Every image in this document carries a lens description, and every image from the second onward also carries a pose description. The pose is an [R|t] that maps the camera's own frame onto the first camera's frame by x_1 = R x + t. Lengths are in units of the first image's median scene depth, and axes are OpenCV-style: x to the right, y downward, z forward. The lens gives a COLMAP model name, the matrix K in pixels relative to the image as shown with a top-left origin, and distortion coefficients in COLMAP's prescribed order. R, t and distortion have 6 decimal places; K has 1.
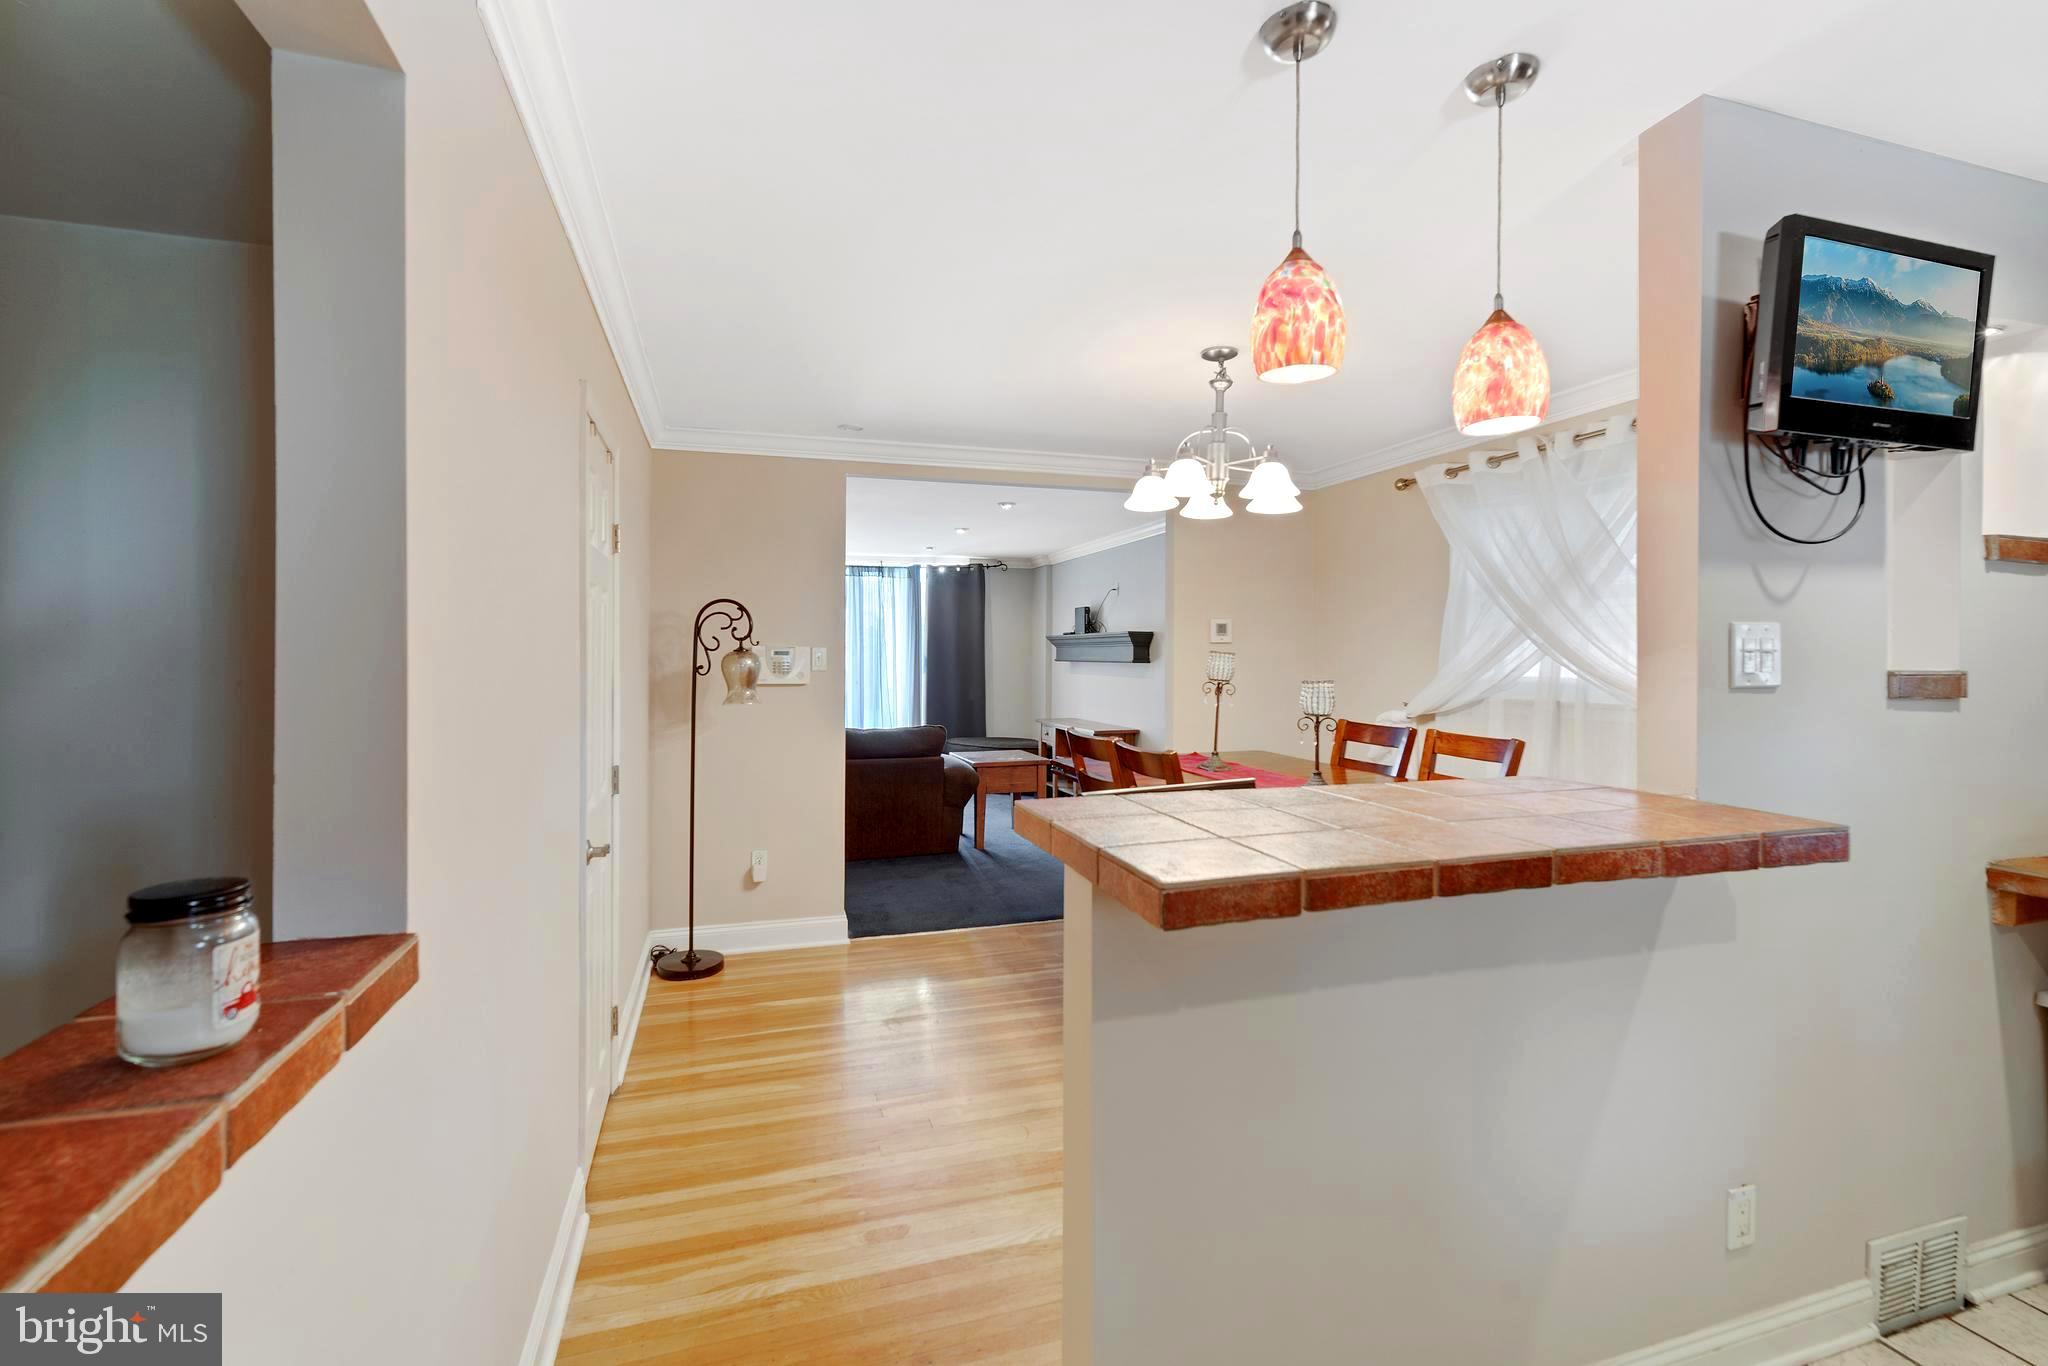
lens RADIAL K [[914.8, 0, 1034.9], [0, 914.8, 667.7], [0, 0, 1]] dist [0.009126, -0.000224]
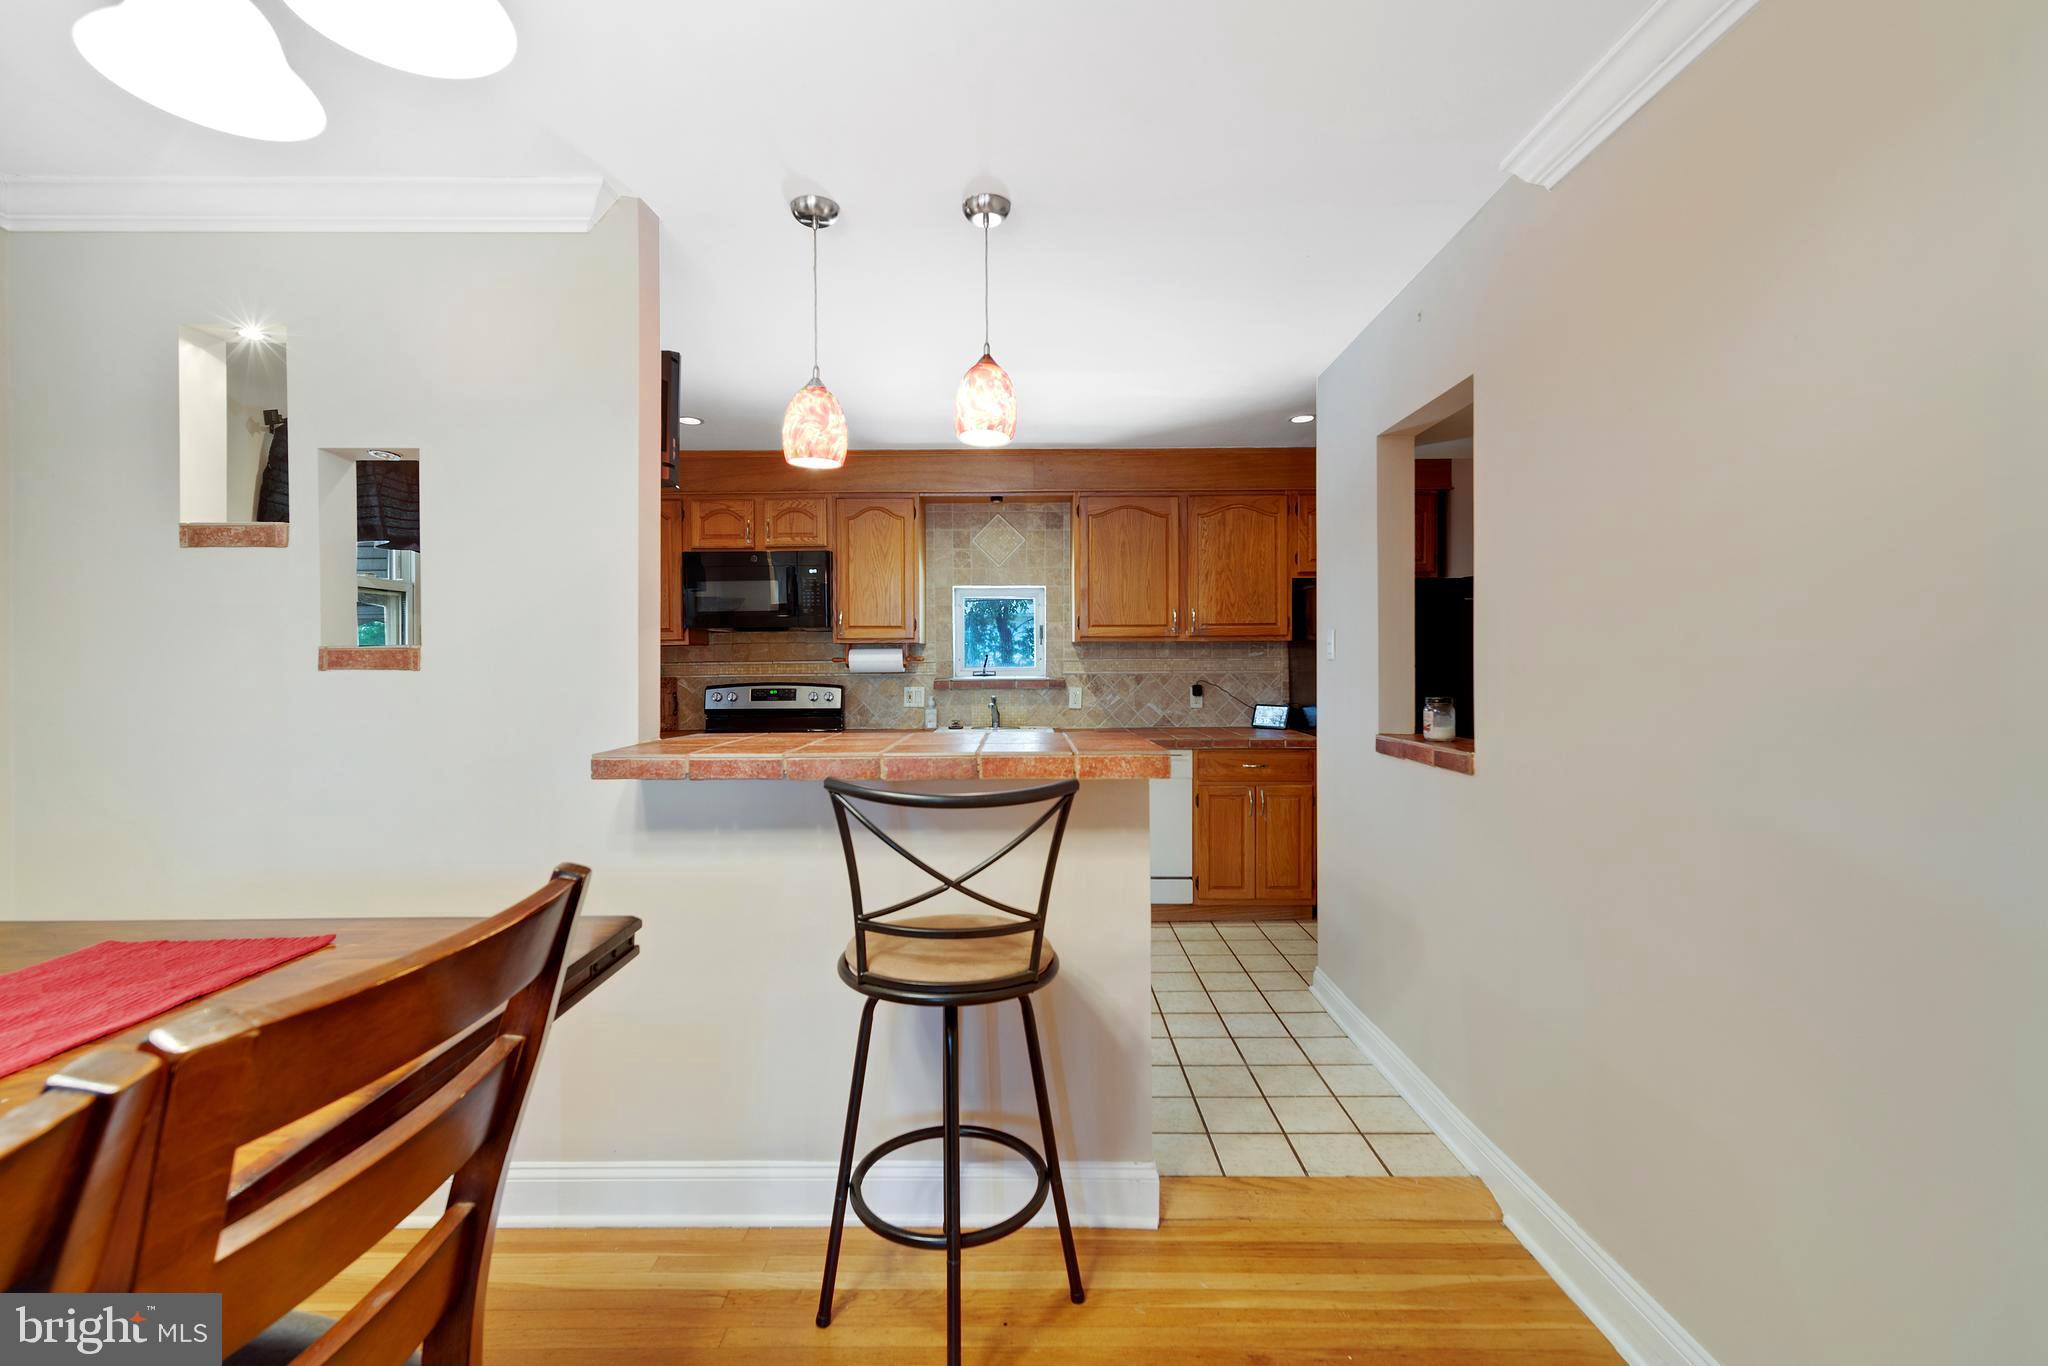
lens RADIAL K [[875.7, 0, 1014.6], [0, 875.7, 662.8], [0, 0, 1]] dist [0.000235, 0.000812]
pose [[-0.946171, 0.003337, 0.323649, -0.175021], [0.007714, 0.999895, 0.012240, 0.016165], [-0.323574, 0.014078, -0.946098, 1.871283]]
